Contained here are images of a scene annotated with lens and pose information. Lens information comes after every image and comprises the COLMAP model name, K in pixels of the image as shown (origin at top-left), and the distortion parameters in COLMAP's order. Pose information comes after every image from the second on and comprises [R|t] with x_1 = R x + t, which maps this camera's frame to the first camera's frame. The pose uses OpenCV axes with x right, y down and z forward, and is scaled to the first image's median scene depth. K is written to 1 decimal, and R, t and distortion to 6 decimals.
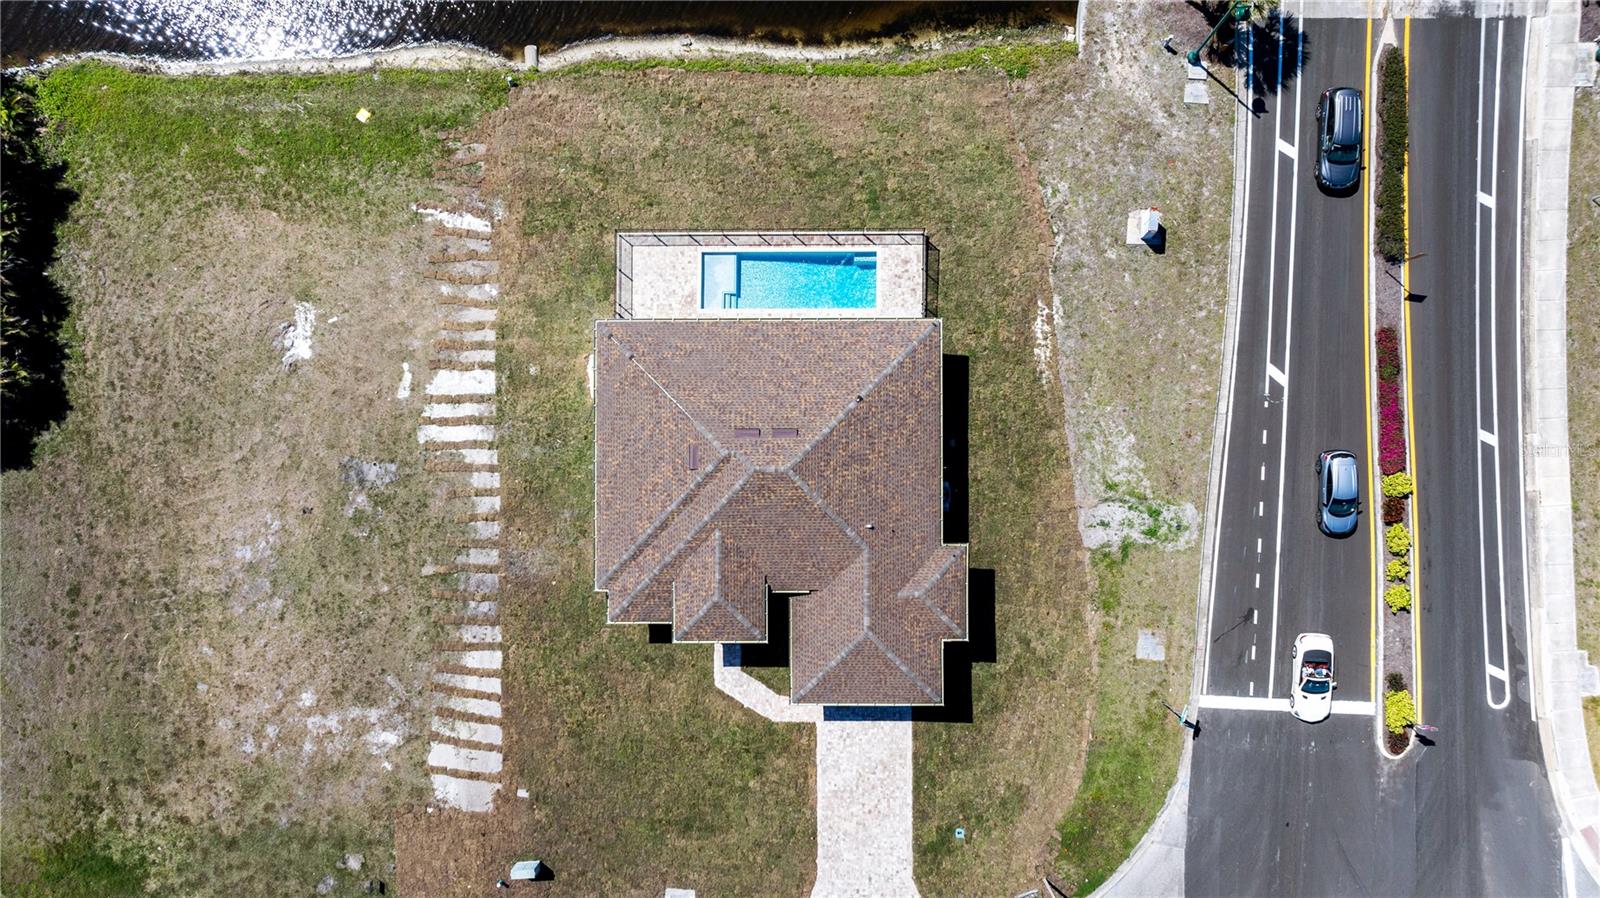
lens RADIAL K [[1129.8, 0, 805.1], [0, 1129.8, 492.8], [0, 0, 1]] dist [-0.020244, 0.001272]
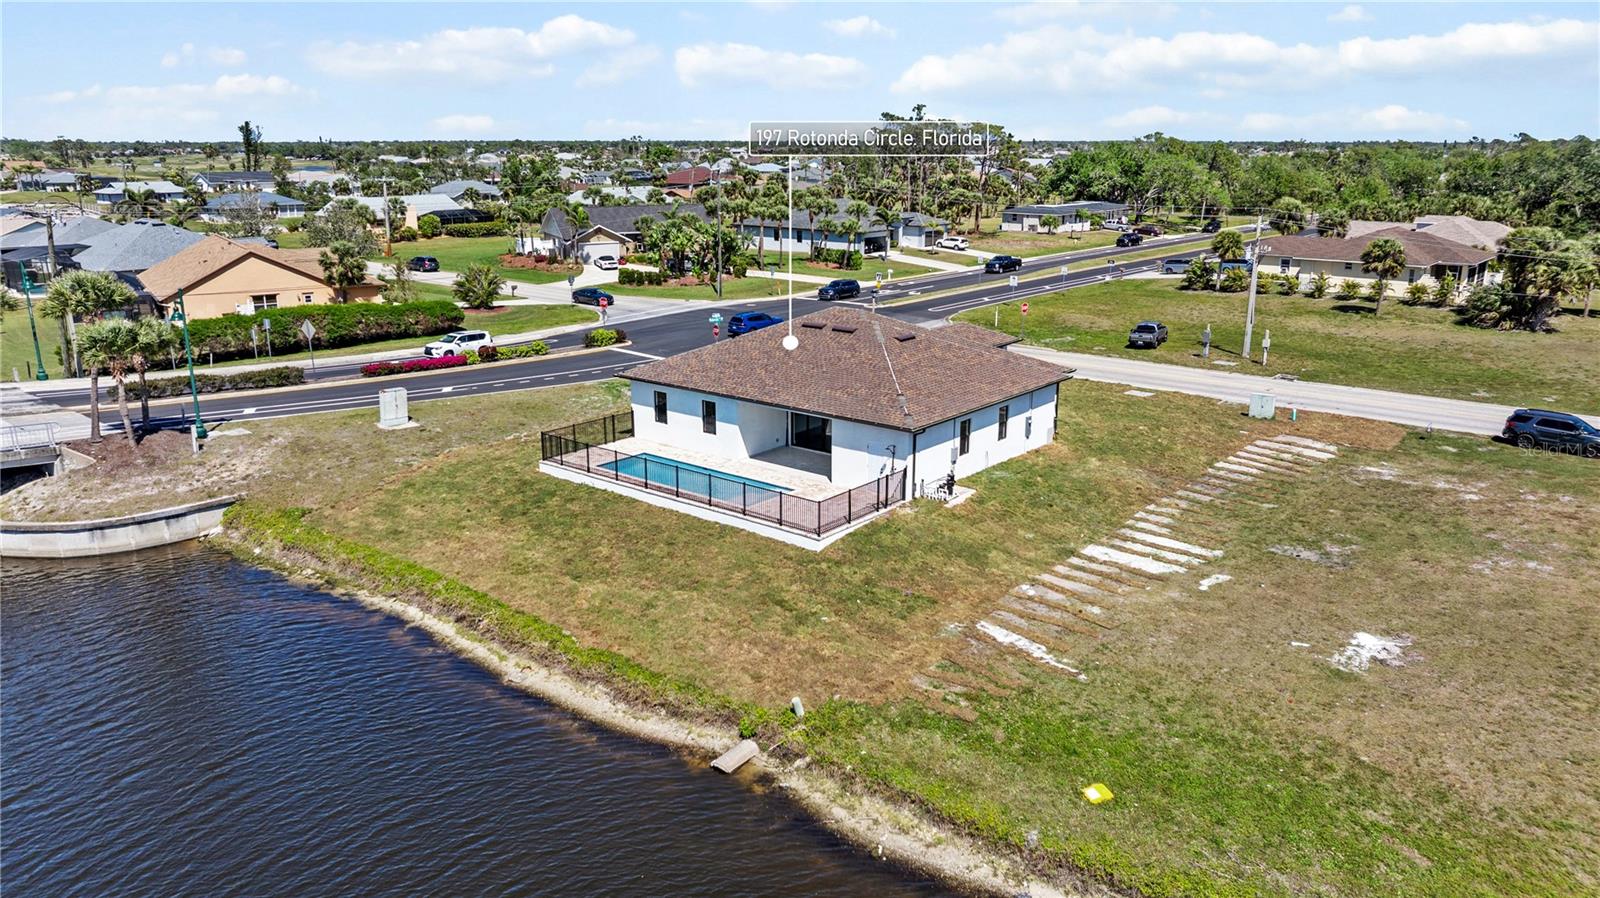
lens RADIAL K [[1129.8, 0, 805.1], [0, 1129.8, 492.8], [0, 0, 1]] dist [-0.020244, 0.001272]
pose [[-0.776813, -0.169645, 0.606450, -0.565695], [0.629614, -0.227753, 0.742775, -0.731746], [0.012113, 0.958827, 0.283733, 0.768221]]
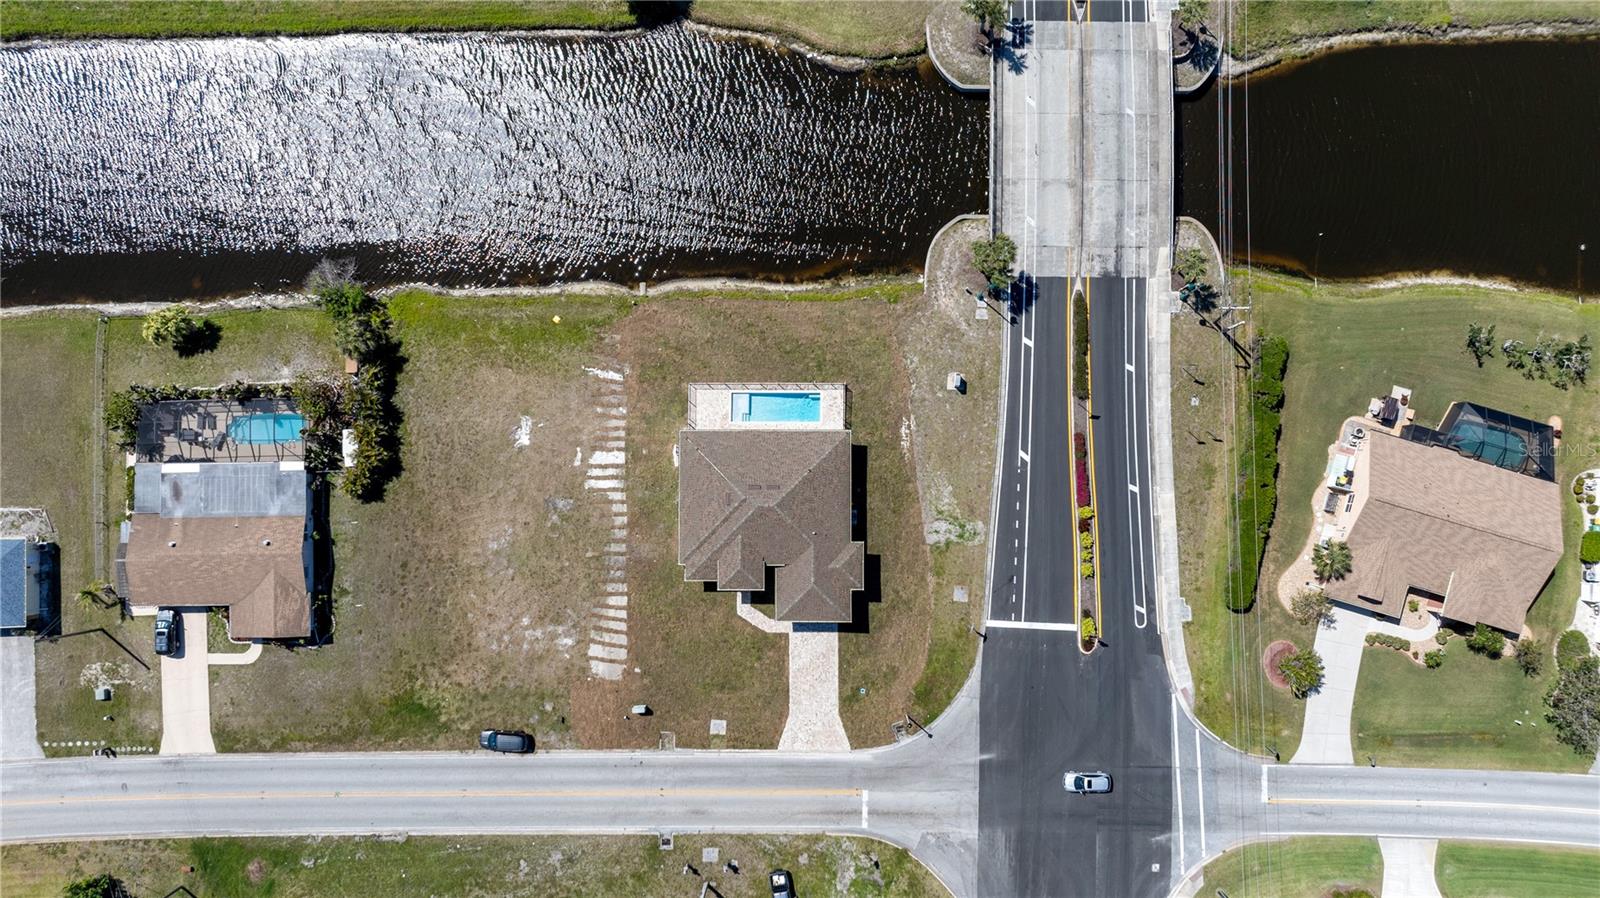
lens RADIAL K [[1145.9, 0, 798.8], [0, 1145.9, 453.7], [0, 0, 1]] dist [-0.010899, -0.002338]
pose [[0.999987, 0.002771, -0.004194, 0.033928], [-0.002902, 0.999496, -0.031613, -0.043716], [0.004104, 0.031625, 0.999491, -0.980421]]
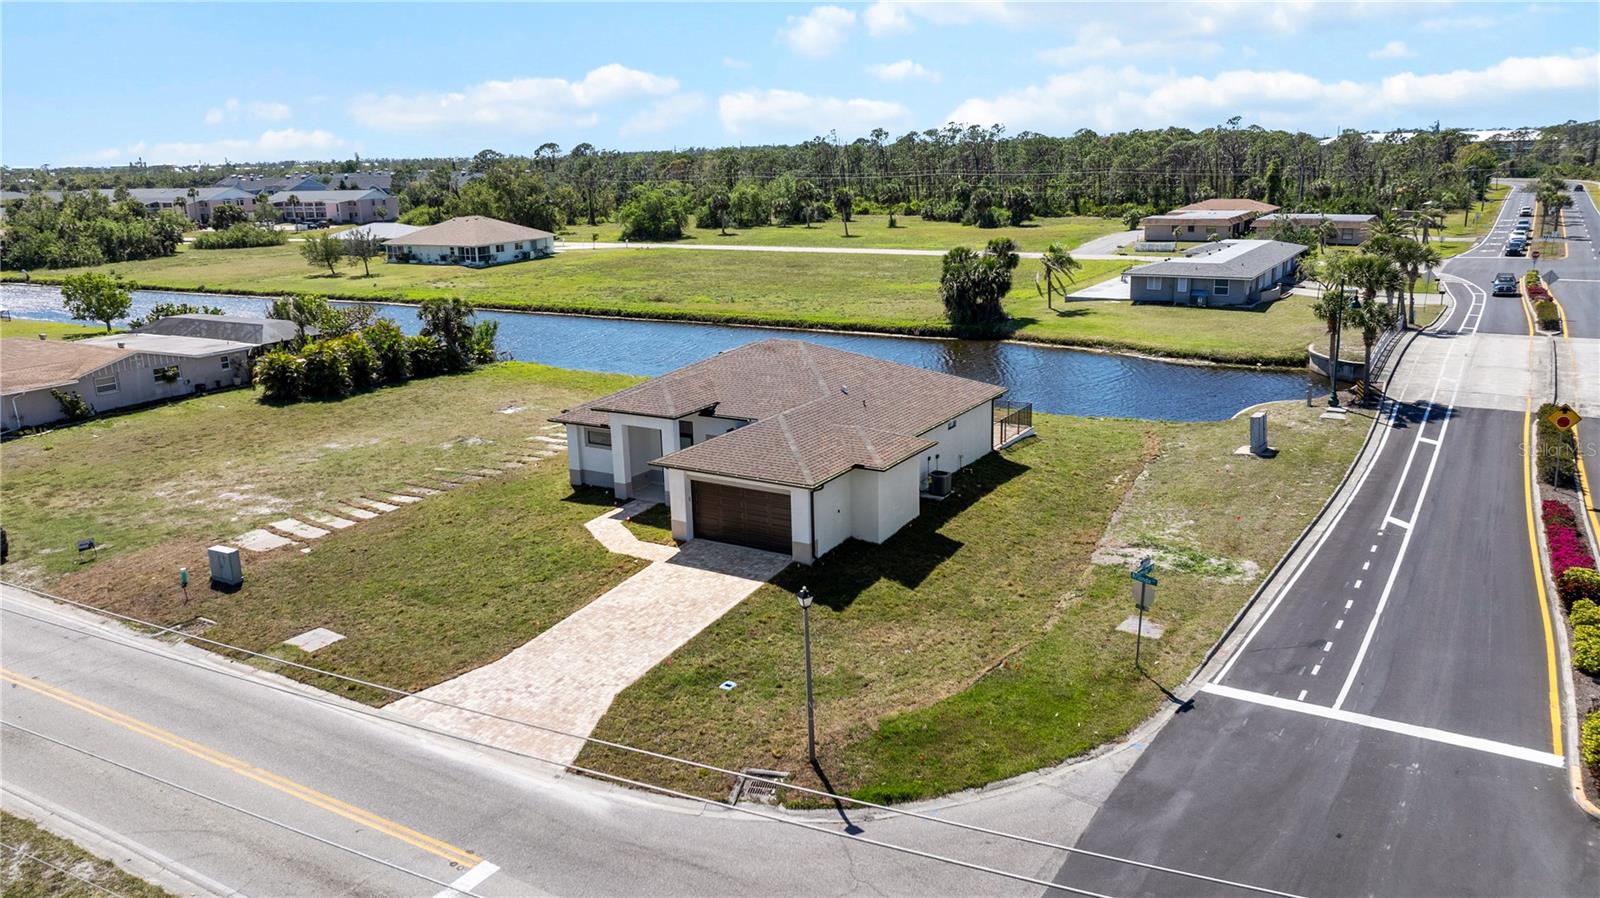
lens RADIAL K [[1156.6, 0, 800.0], [0, 1156.6, 449.0], [0, 0, 1]] dist [-0.014322, -0.003111]
pose [[0.853637, 0.129566, -0.504496, 0.453171], [-0.520714, 0.235811, -0.820518, 0.741809], [0.012655, 0.963123, 0.268764, 0.718851]]
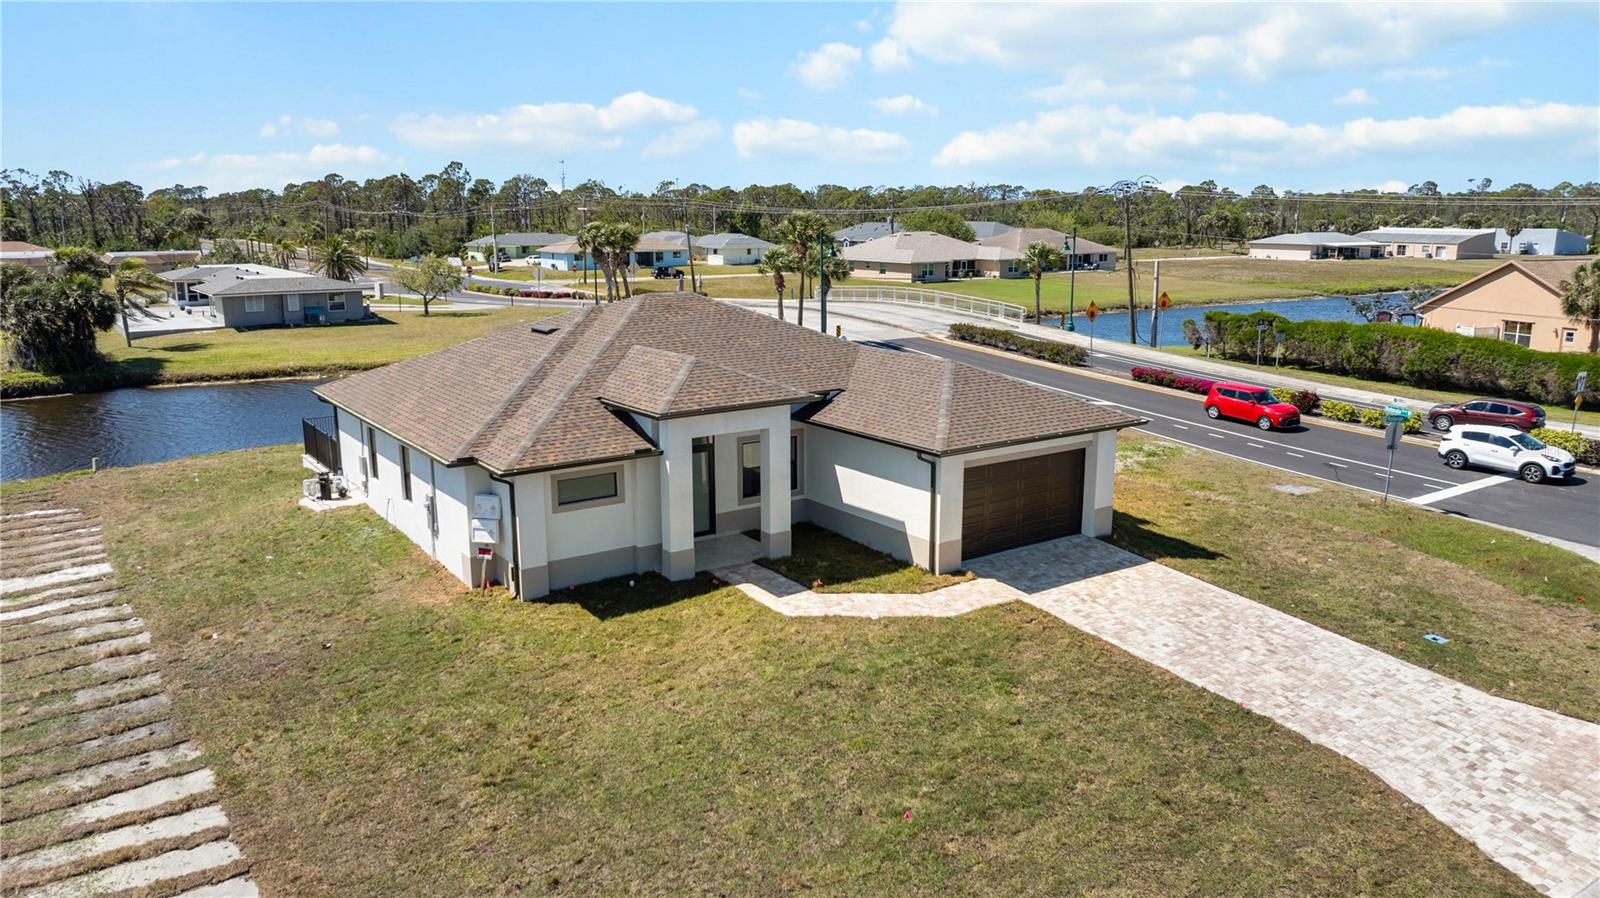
lens RADIAL K [[1129.8, 0, 805.1], [0, 1129.8, 492.8], [0, 0, 1]] dist [-0.020244, 0.001272]
pose [[0.815400, -0.121464, 0.566012, -0.304778], [0.578511, 0.206745, -0.789038, 0.492151], [-0.021180, 0.970826, 0.238848, 0.841280]]
